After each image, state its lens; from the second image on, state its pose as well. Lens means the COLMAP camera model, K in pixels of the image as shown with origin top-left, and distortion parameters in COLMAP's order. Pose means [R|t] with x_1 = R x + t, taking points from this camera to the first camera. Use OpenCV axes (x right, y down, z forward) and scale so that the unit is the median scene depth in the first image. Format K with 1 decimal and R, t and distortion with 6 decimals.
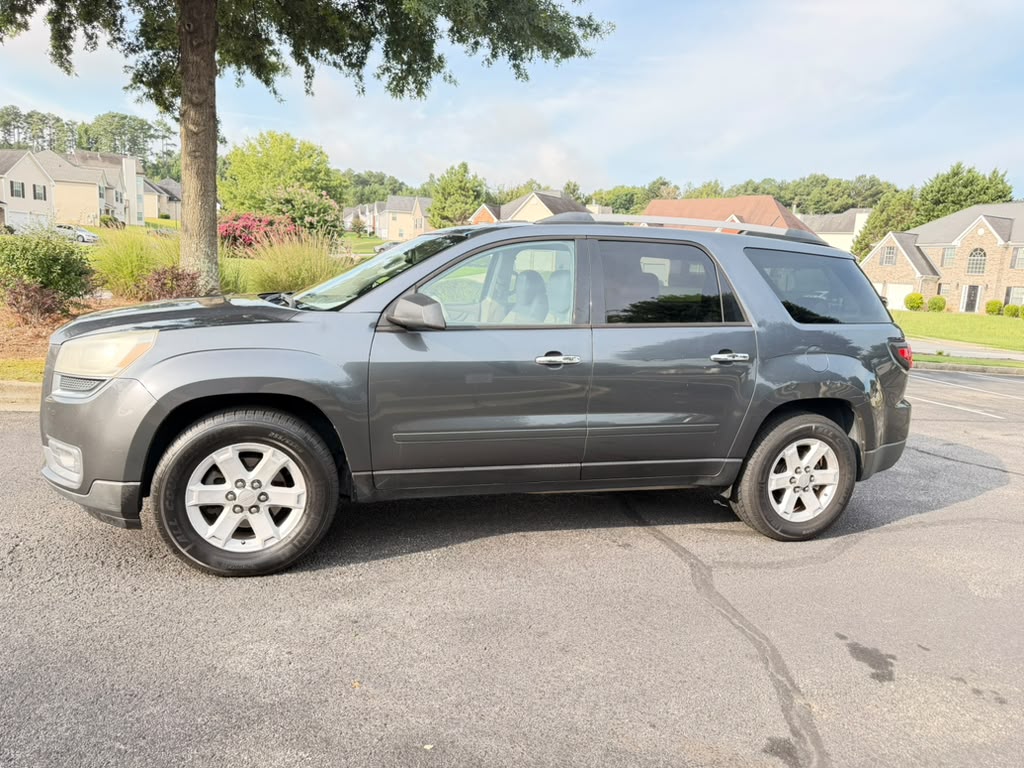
lens RADIAL K [[731.1, 0, 510.1], [0, 731.1, 392.0], [0, 0, 1]] dist [0.035519, -0.042349]
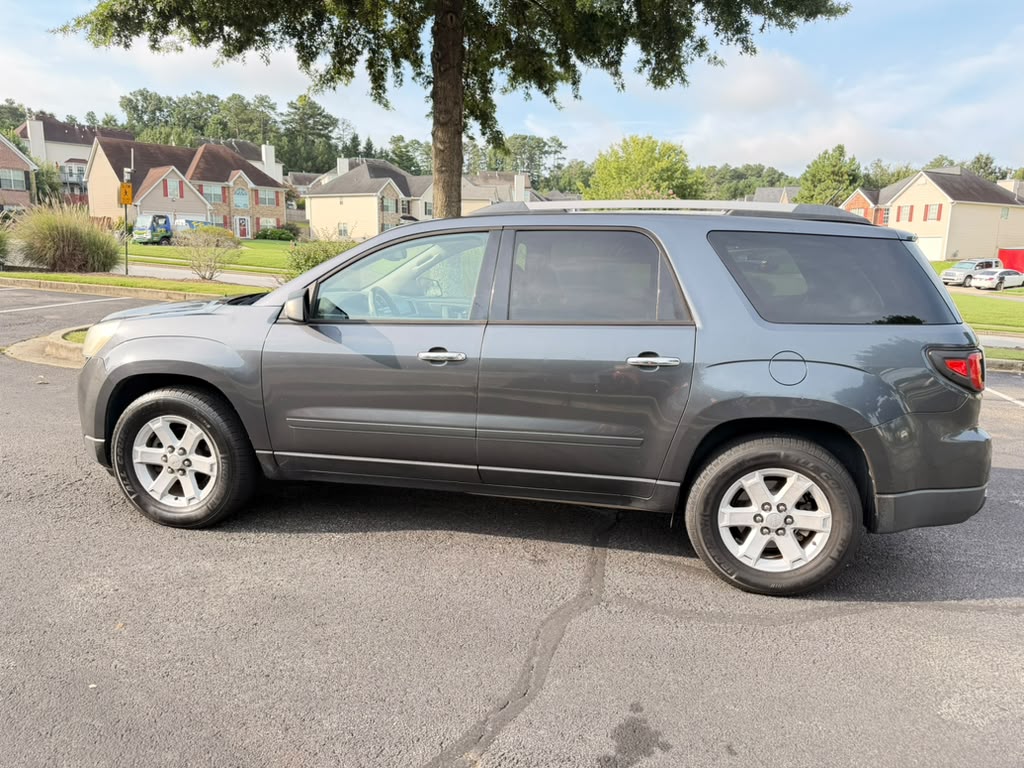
lens RADIAL K [[731.1, 0, 498.5], [0, 731.1, 393.6], [0, 0, 1]] dist [0.035519, -0.042349]
pose [[0.871753, 0.057980, -0.486503, 0.207434], [-0.056230, 0.998252, 0.018211, -0.005504], [0.486708, 0.011480, 0.873489, 0.065219]]
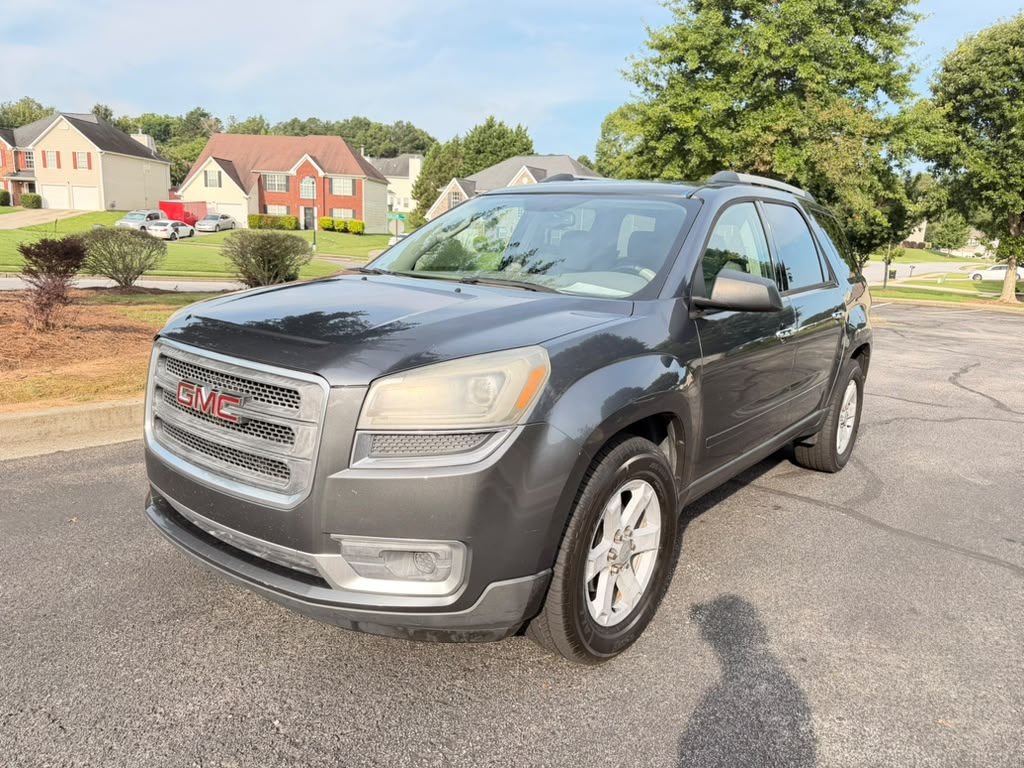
lens RADIAL K [[731.1, 0, 506.9], [0, 731.1, 394.6], [0, 0, 1]] dist [0.035519, -0.042349]
pose [[0.829557, -0.134371, 0.542015, -0.262881], [0.090134, 0.990110, 0.107509, -0.034984], [-0.551100, -0.040331, 0.833464, 0.134822]]
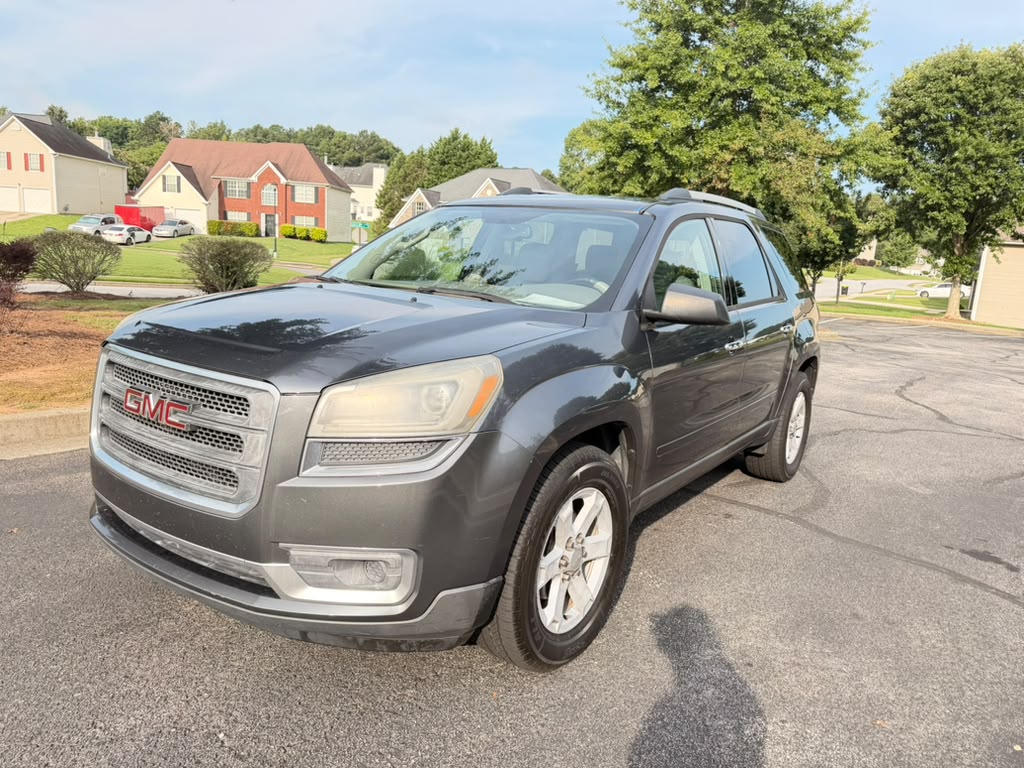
lens RADIAL K [[731.1, 0, 510.7], [0, 731.1, 389.4], [0, 0, 1]] dist [0.035519, -0.042349]
pose [[0.799162, -0.117261, 0.589568, -0.261779], [0.078574, 0.992751, 0.090943, -0.034539], [-0.595958, -0.026354, 0.802583, 0.130914]]
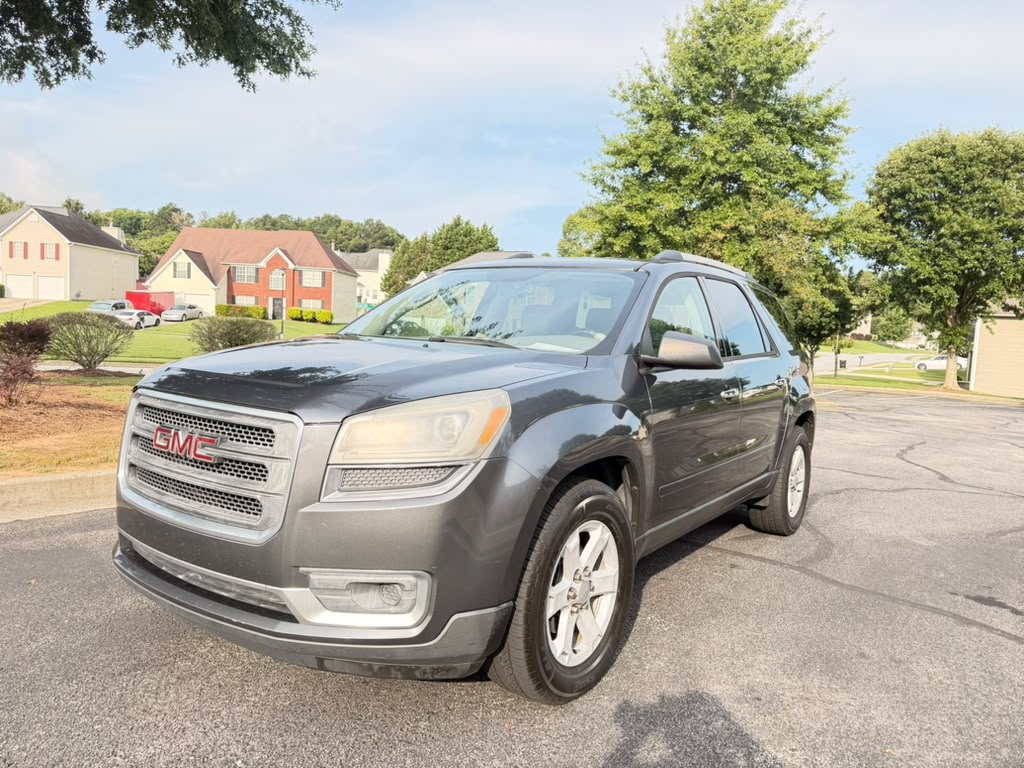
lens RADIAL K [[731.1, 0, 512.1], [0, 731.1, 386.0], [0, 0, 1]] dist [0.035519, -0.042349]
pose [[0.799150, -0.060777, 0.598052, -0.272469], [0.091646, 0.995564, -0.021288, -0.021672], [-0.594105, 0.071822, 0.801175, 0.120782]]
